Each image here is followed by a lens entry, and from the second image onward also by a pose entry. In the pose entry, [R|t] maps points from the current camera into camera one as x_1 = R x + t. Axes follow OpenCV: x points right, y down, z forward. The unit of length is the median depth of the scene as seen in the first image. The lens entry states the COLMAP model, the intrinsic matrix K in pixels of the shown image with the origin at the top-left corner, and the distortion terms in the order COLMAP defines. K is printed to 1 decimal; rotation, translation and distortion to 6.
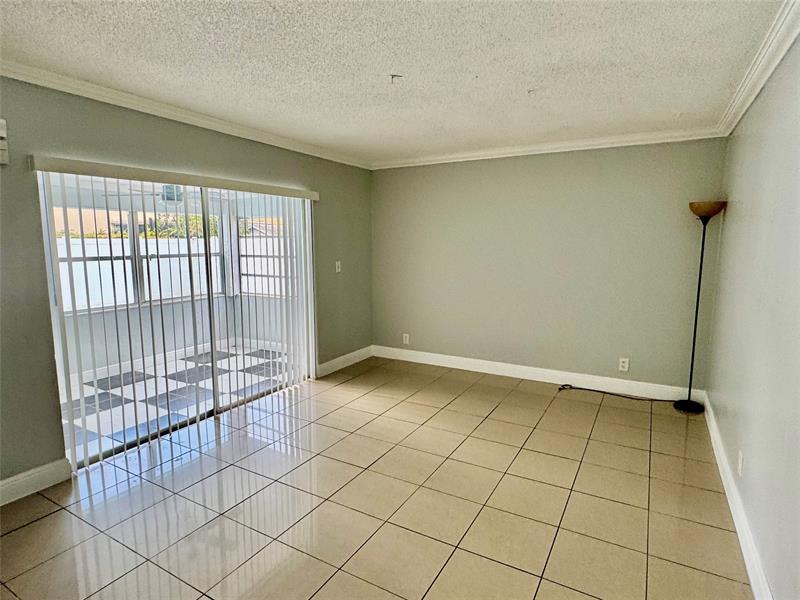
lens RADIAL K [[453.9, 0, 407.6], [0, 453.9, 298.0], [0, 0, 1]] dist [-0.006009, 0.001714]
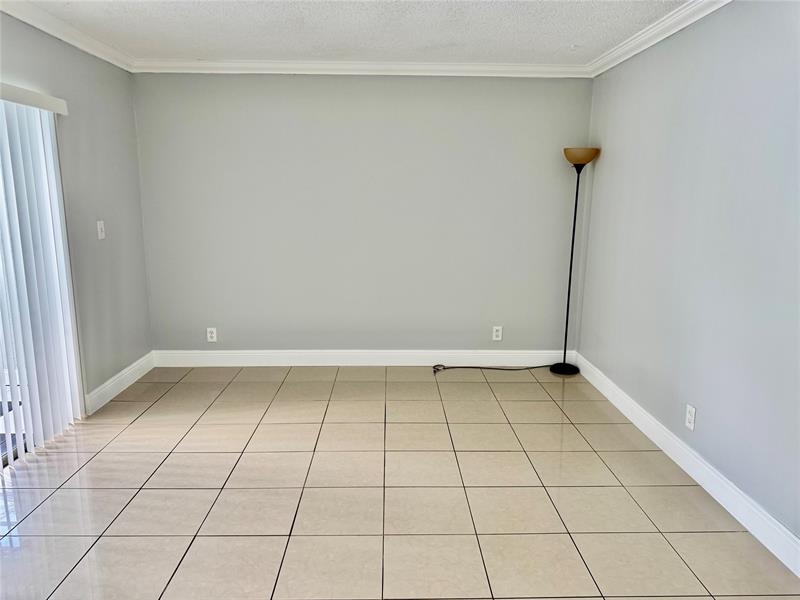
lens RADIAL K [[565.5, 0, 402.5], [0, 565.5, 304.7], [0, 0, 1]] dist [0.058021, -0.070600]
pose [[0.853973, -0.092496, 0.512030, -0.232647], [0.059394, 0.994969, 0.080678, -0.008054], [-0.516917, -0.038486, 0.855170, 0.150832]]
